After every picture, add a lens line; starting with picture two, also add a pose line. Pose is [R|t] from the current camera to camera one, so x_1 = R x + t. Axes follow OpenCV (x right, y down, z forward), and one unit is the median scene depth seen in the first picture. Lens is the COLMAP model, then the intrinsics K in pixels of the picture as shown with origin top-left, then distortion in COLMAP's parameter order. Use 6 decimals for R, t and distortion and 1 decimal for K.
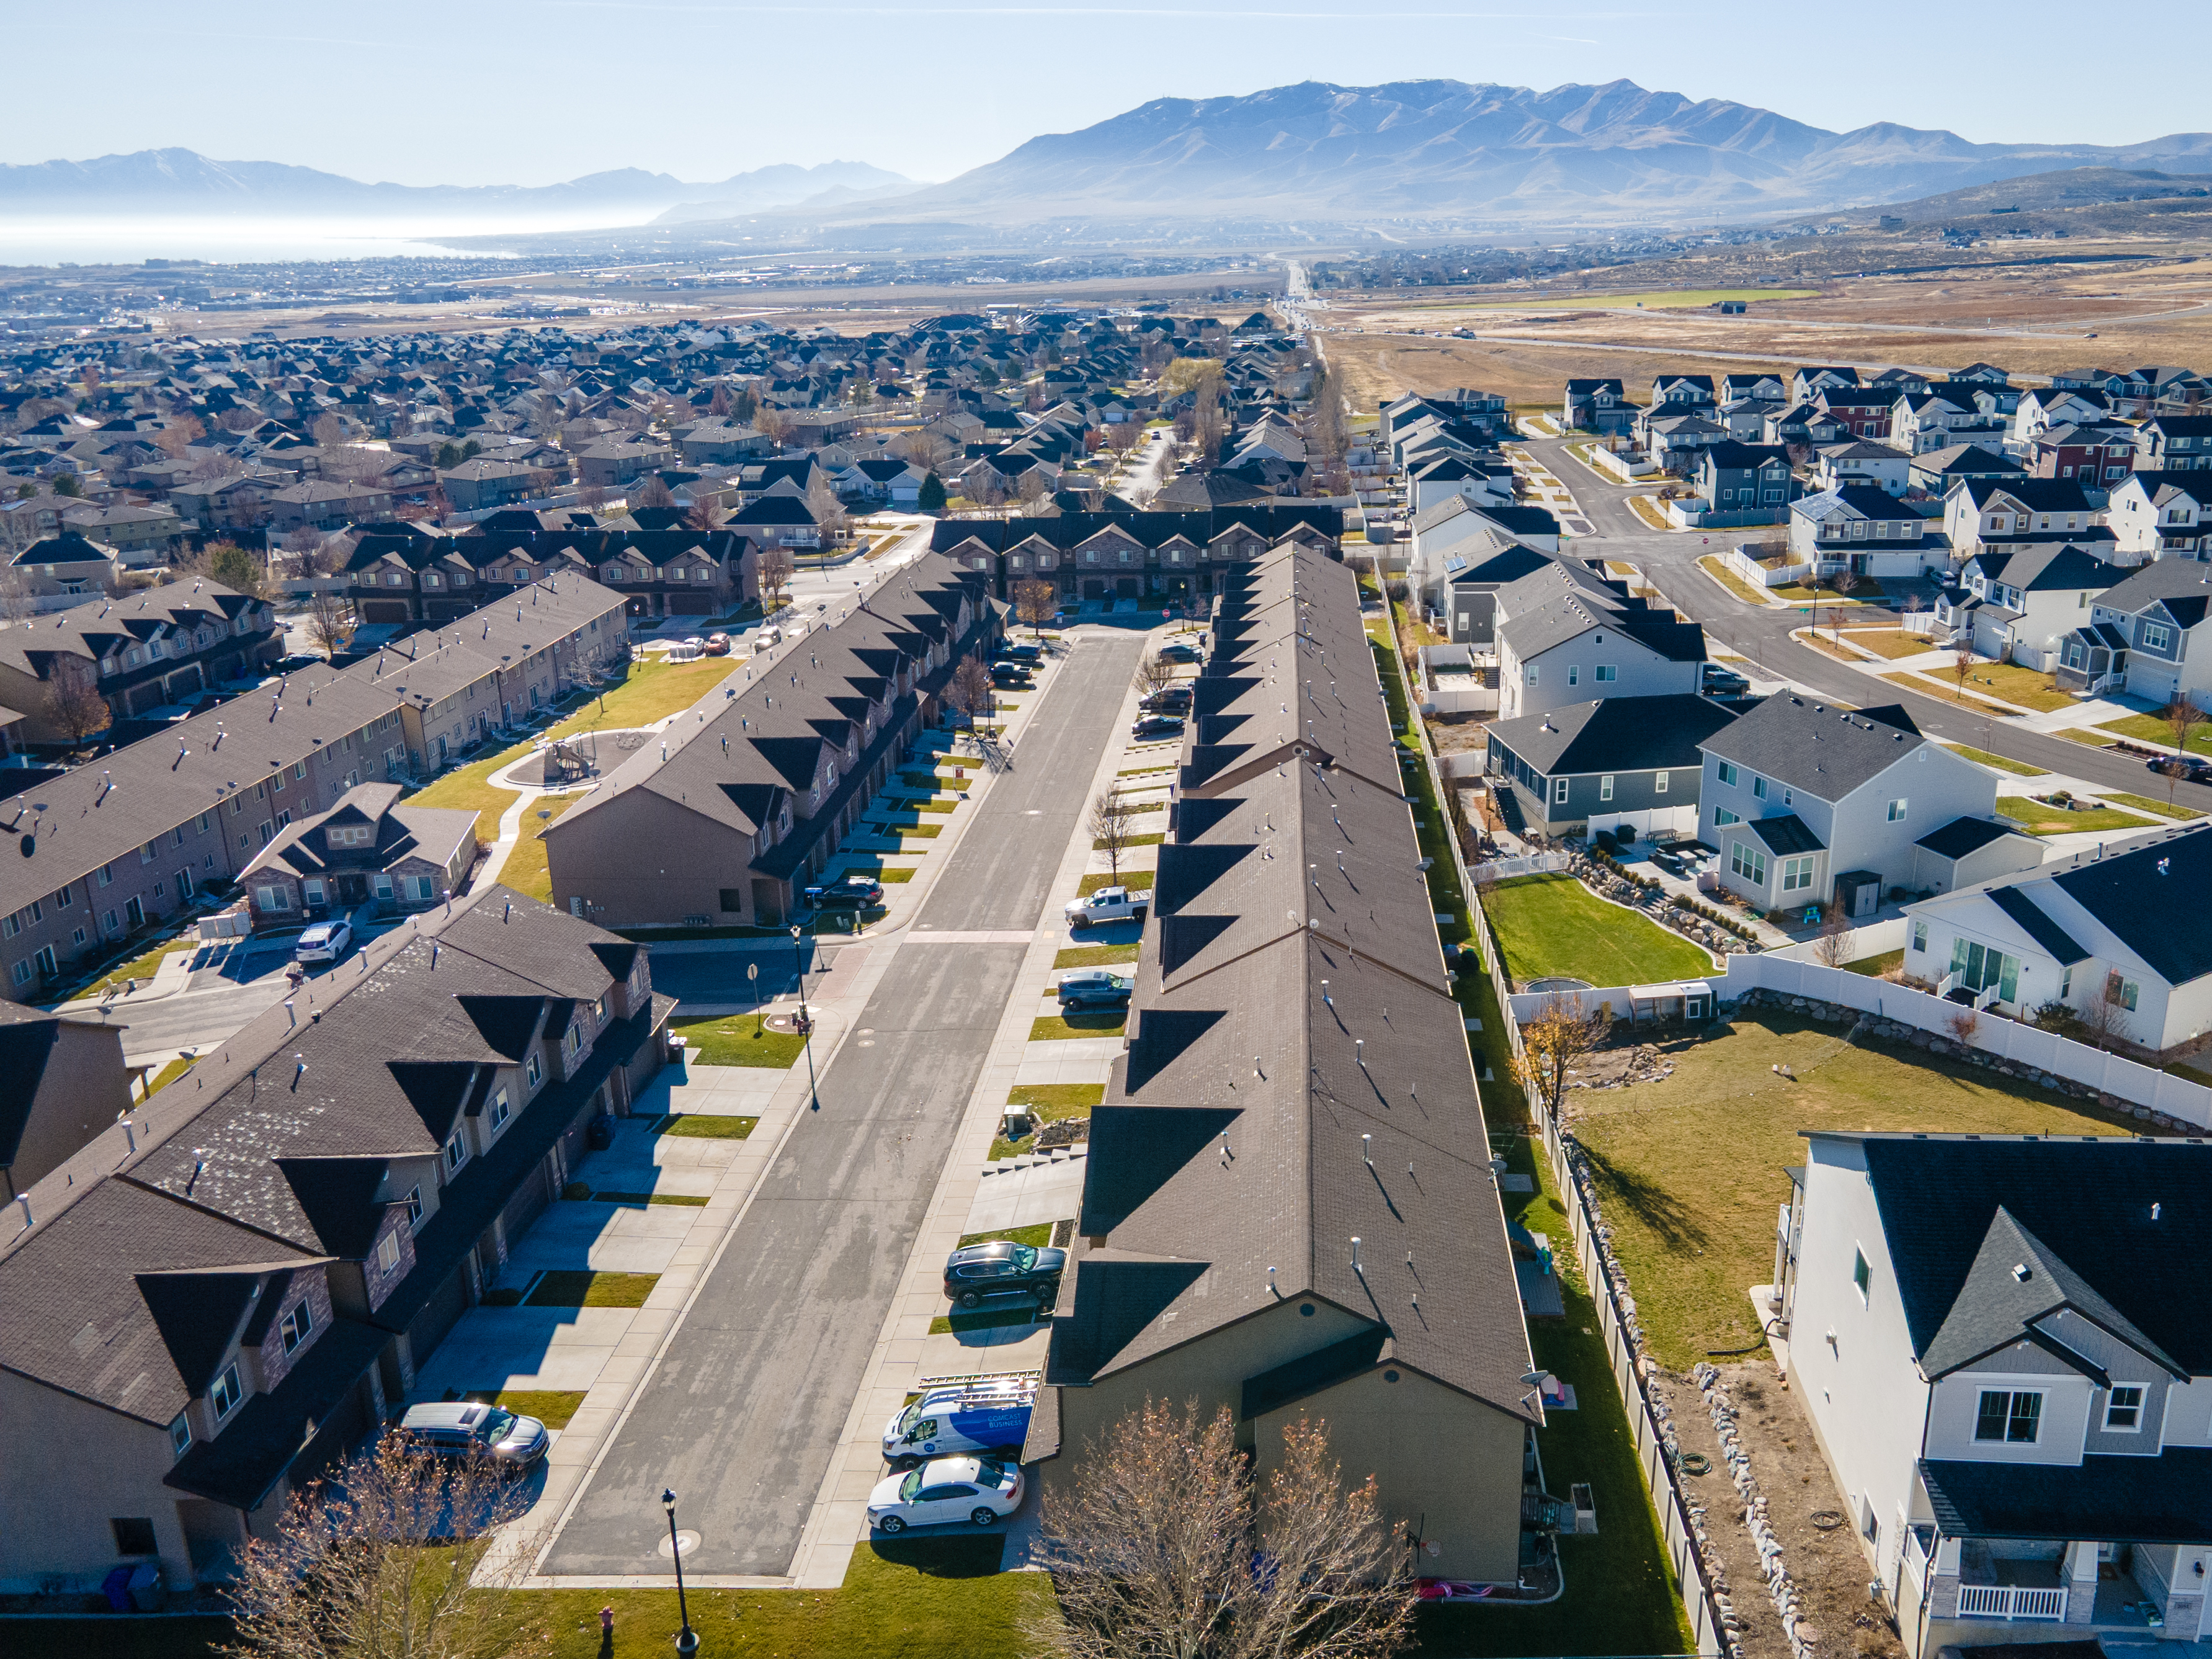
lens RADIAL K [[1762.8, 0, 1106.0], [0, 1762.8, 829.5], [0, 0, 1]] dist [0.039228, 0.009934]
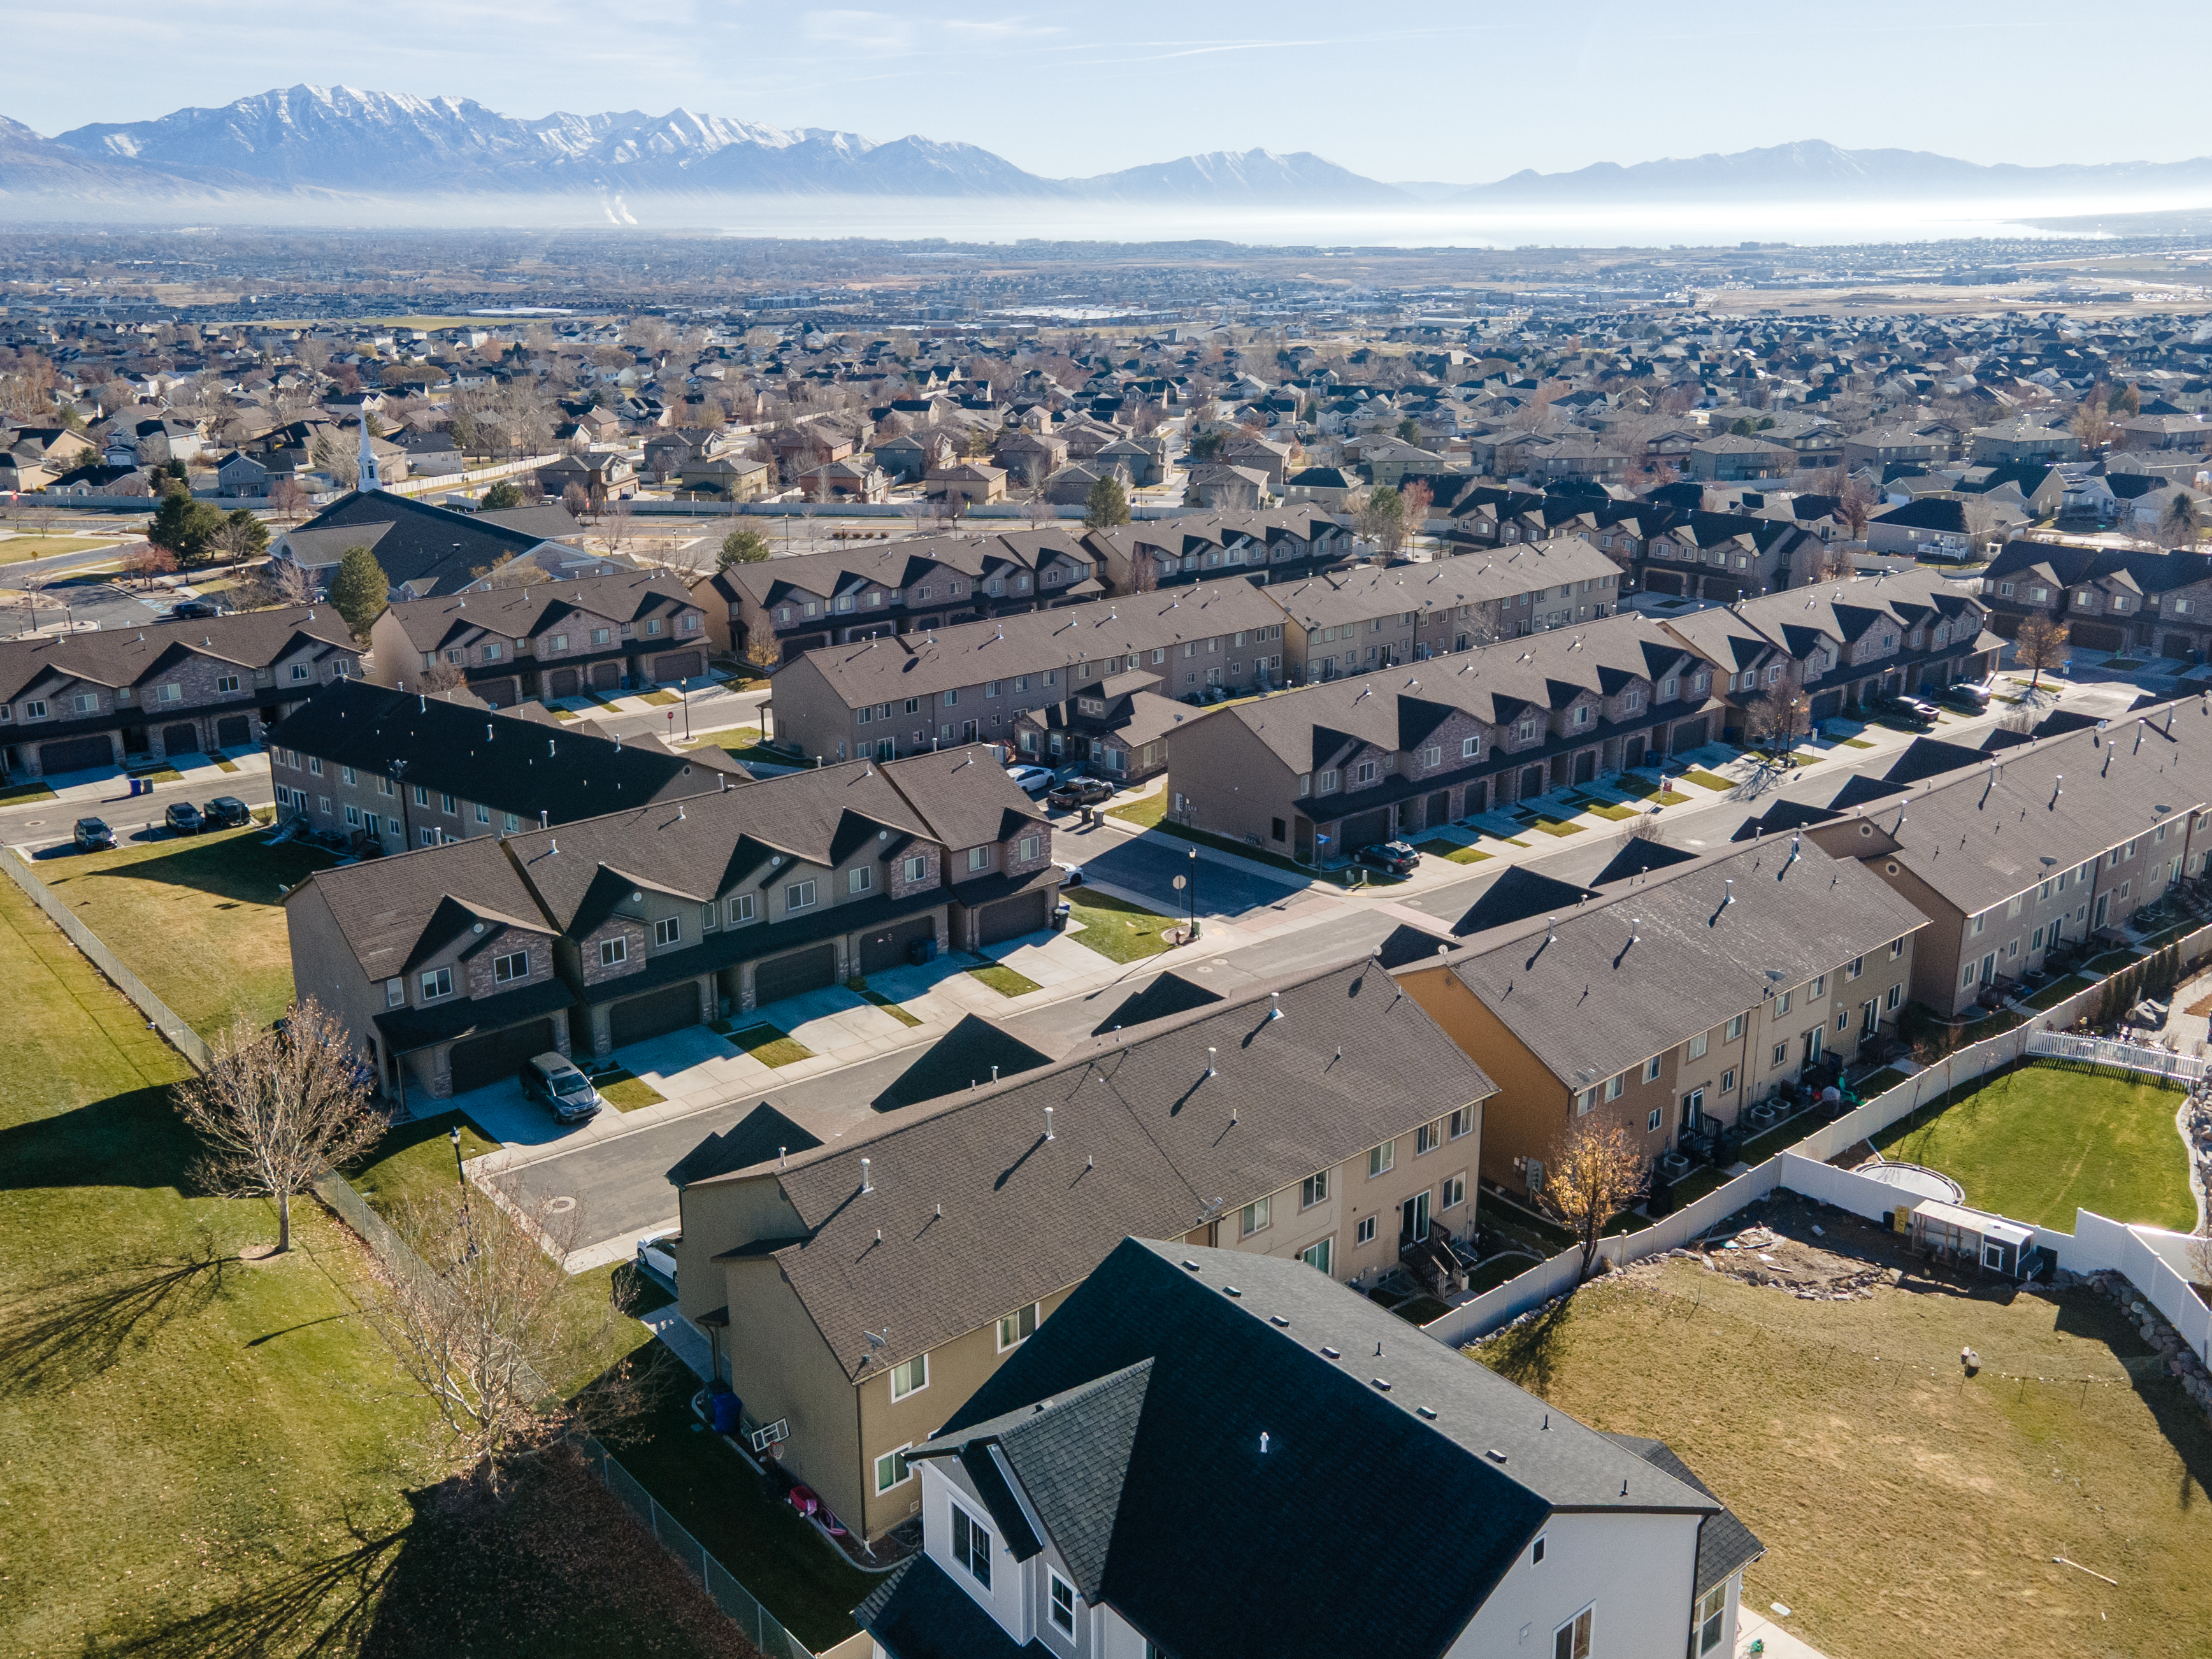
lens RADIAL K [[1777.7, 0, 1099.6], [0, 1777.7, 678.4], [0, 0, 1]] dist [0.014404, 0.049502]
pose [[0.685910, 0.188331, -0.702893, 0.233692], [-0.236765, 0.971129, 0.029158, -0.028247], [0.688091, 0.146421, 0.710698, 0.074285]]
